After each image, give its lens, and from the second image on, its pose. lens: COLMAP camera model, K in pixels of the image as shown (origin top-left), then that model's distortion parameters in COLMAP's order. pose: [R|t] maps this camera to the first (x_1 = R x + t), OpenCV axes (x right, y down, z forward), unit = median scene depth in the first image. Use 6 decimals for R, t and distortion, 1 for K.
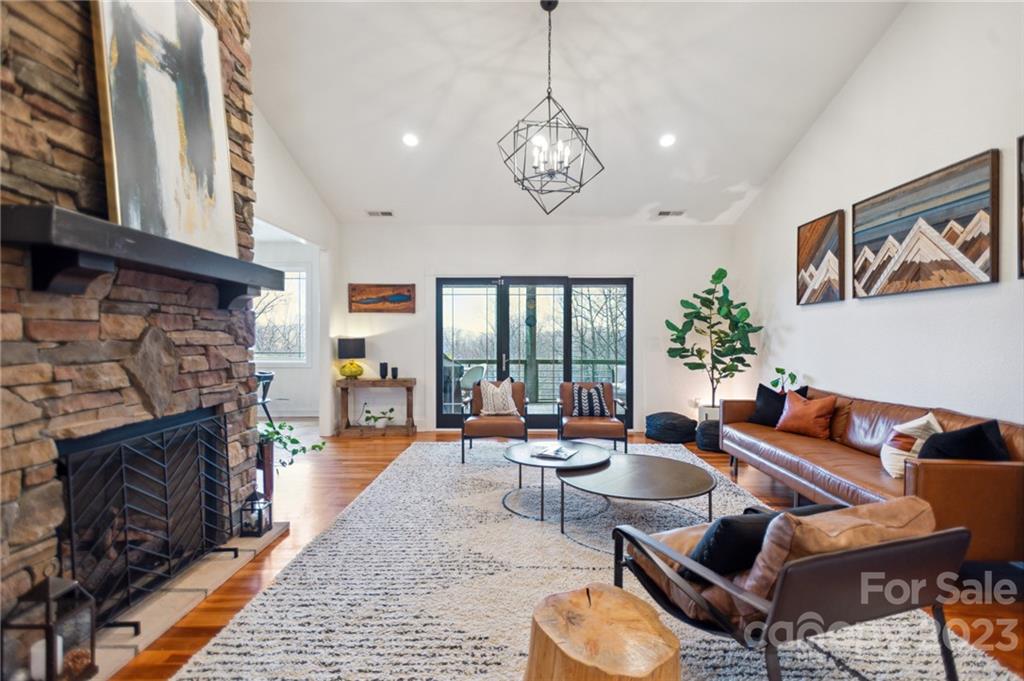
lens RADIAL K [[474.9, 0, 519.5], [0, 474.9, 341.8], [0, 0, 1]] dist [0.010613, -0.001223]
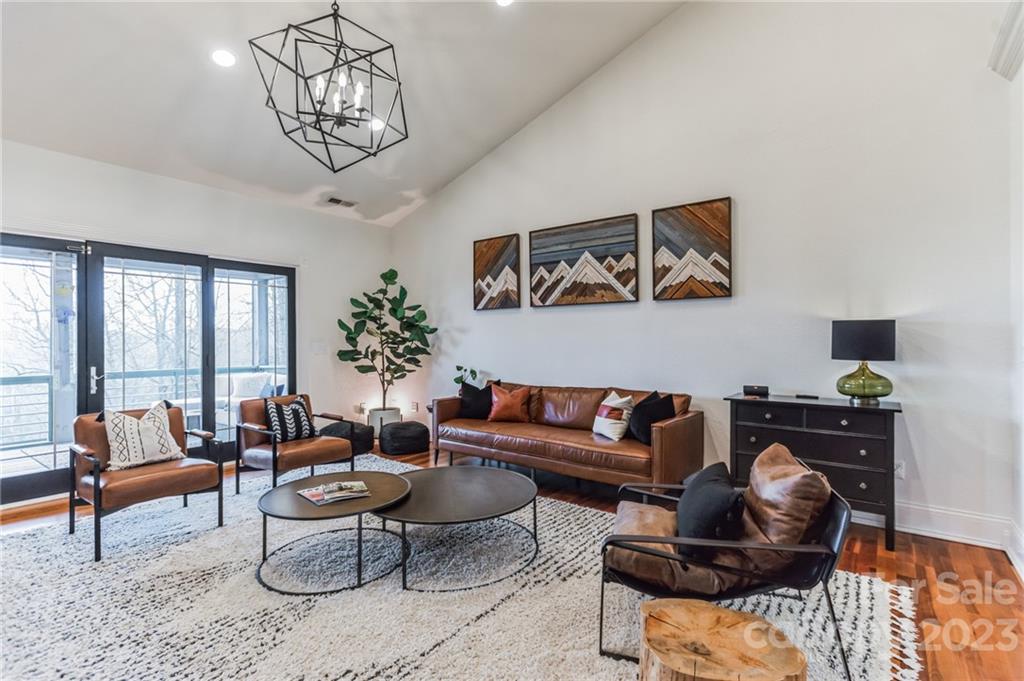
lens RADIAL K [[474.9, 0, 521.2], [0, 474.9, 336.6], [0, 0, 1]] dist [0.010613, -0.001223]
pose [[0.596928, 0.000912, 0.802294, -0.293219], [0.011795, 0.999881, -0.009913, -0.000602], [-0.802208, 0.015380, 0.596847, 0.262998]]
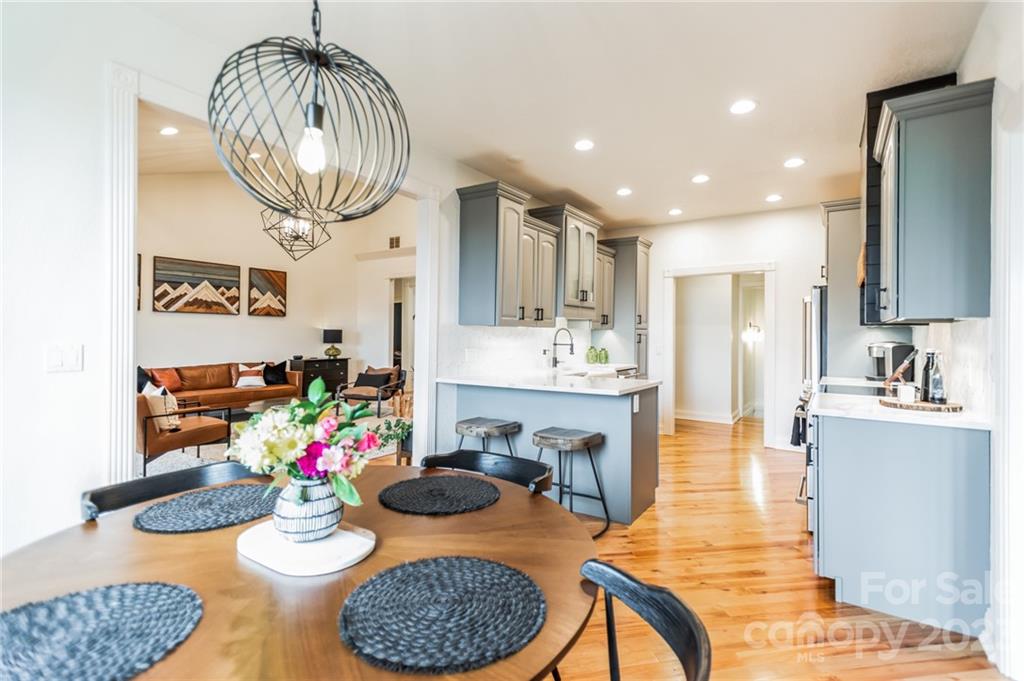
lens RADIAL K [[474.9, 0, 513.7], [0, 474.9, 336.5], [0, 0, 1]] dist [0.010613, -0.001223]
pose [[-0.833686, -0.007300, 0.552191, -1.243345], [-0.003227, 0.999960, 0.008349, -0.015996], [-0.552230, 0.005178, -0.833676, 1.613856]]
